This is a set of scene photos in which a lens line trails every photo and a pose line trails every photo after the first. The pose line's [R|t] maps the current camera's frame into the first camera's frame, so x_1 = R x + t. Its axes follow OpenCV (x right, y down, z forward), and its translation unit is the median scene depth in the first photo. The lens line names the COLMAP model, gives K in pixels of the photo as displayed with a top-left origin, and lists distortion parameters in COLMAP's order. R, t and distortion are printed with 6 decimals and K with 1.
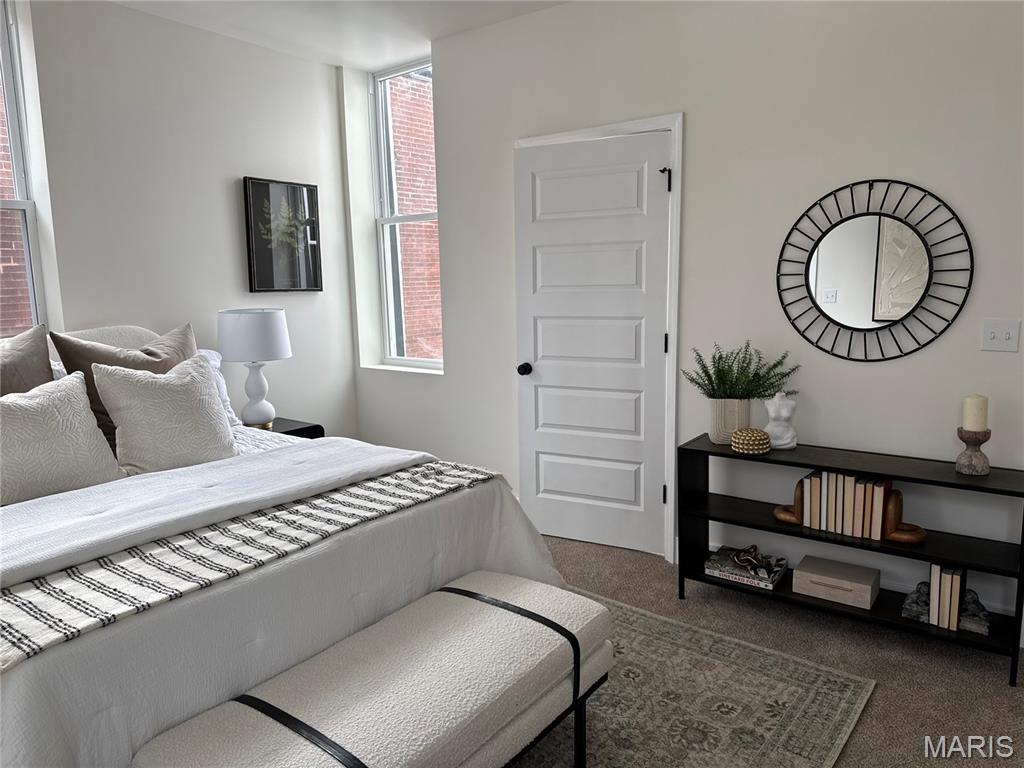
lens RADIAL K [[716.5, 0, 518.3], [0, 716.5, 380.8], [0, 0, 1]] dist [0.065858, -0.098130]
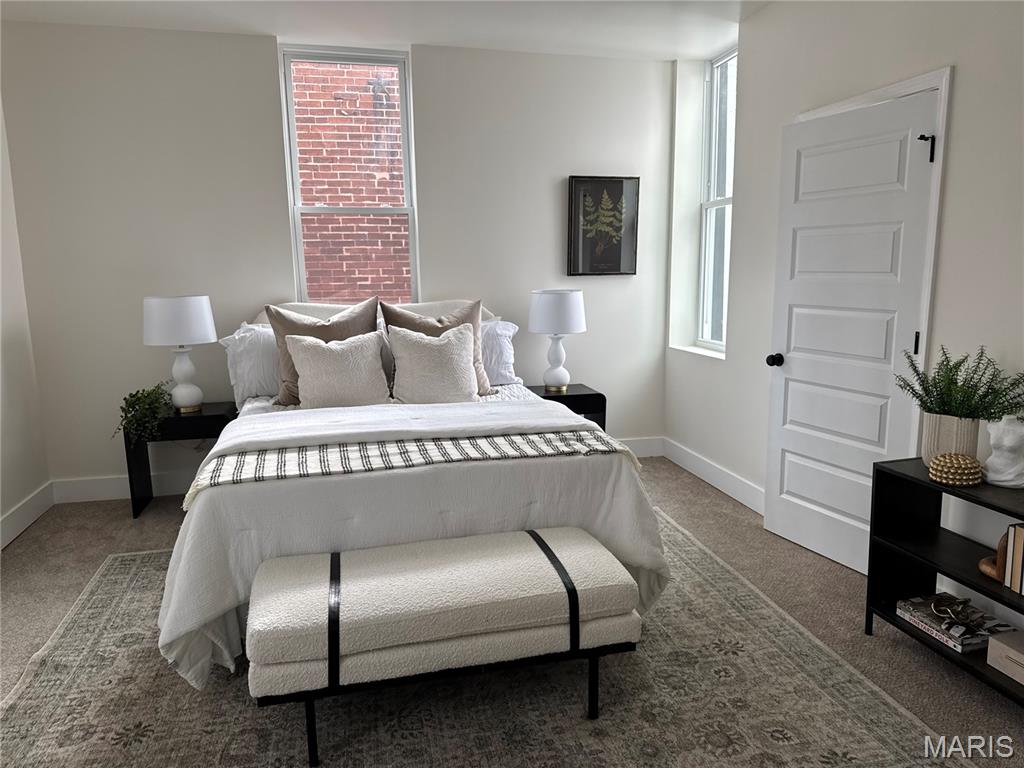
lens RADIAL K [[716.5, 0, 504.6], [0, 716.5, 388.0], [0, 0, 1]] dist [0.065858, -0.098130]
pose [[0.768608, 0.115044, -0.629290, 0.425259], [-0.090972, 0.993356, 0.070488, -0.018132], [0.633218, 0.003070, 0.773967, 0.042141]]
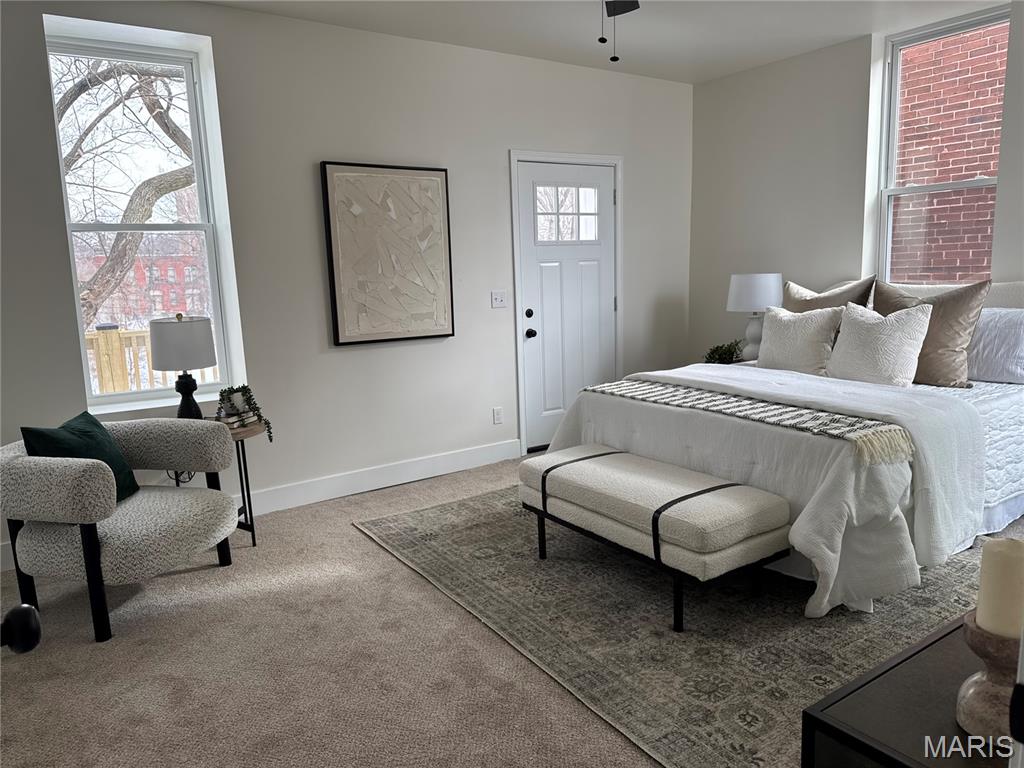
lens RADIAL K [[716.5, 0, 507.2], [0, 716.5, 390.4], [0, 0, 1]] dist [0.065858, -0.098130]
pose [[-0.340988, 0.183111, -0.922062, 0.900726], [-0.098610, 0.968468, 0.228794, -0.101597], [0.934882, 0.168940, -0.312179, 0.720527]]
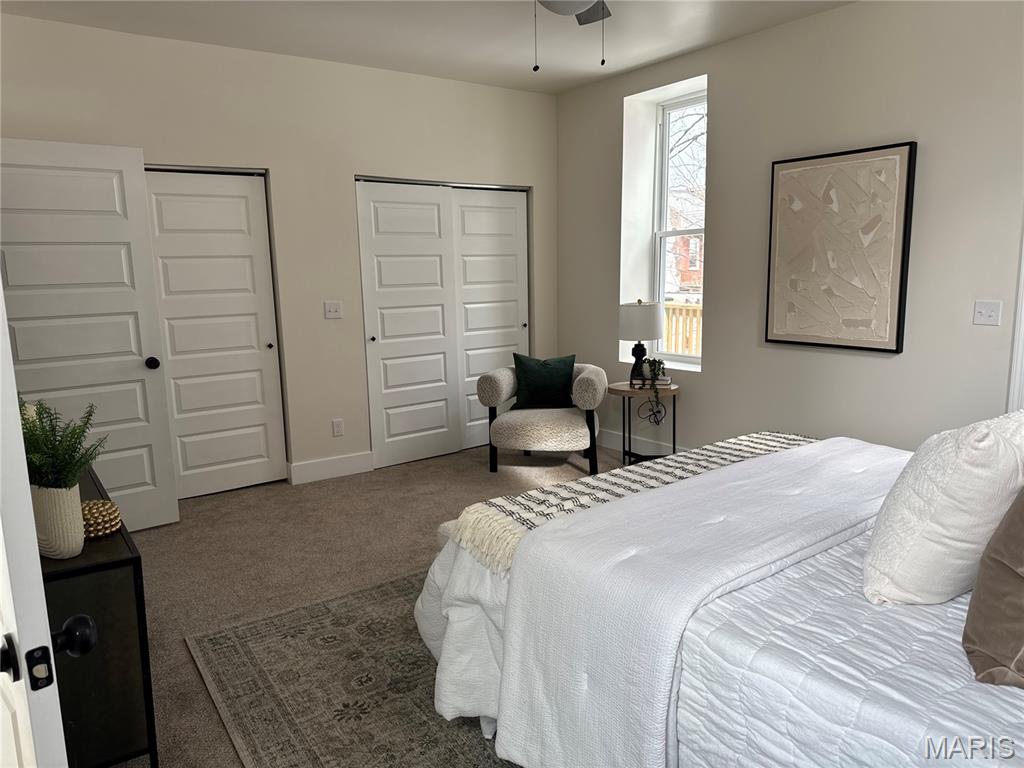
lens RADIAL K [[716.5, 0, 515.4], [0, 716.5, 389.9], [0, 0, 1]] dist [0.065858, -0.098130]
pose [[-0.953023, -0.016958, 0.302423, -0.282224], [0.078144, 0.950868, 0.299574, -0.212930], [-0.292644, 0.309133, -0.904874, 1.447652]]
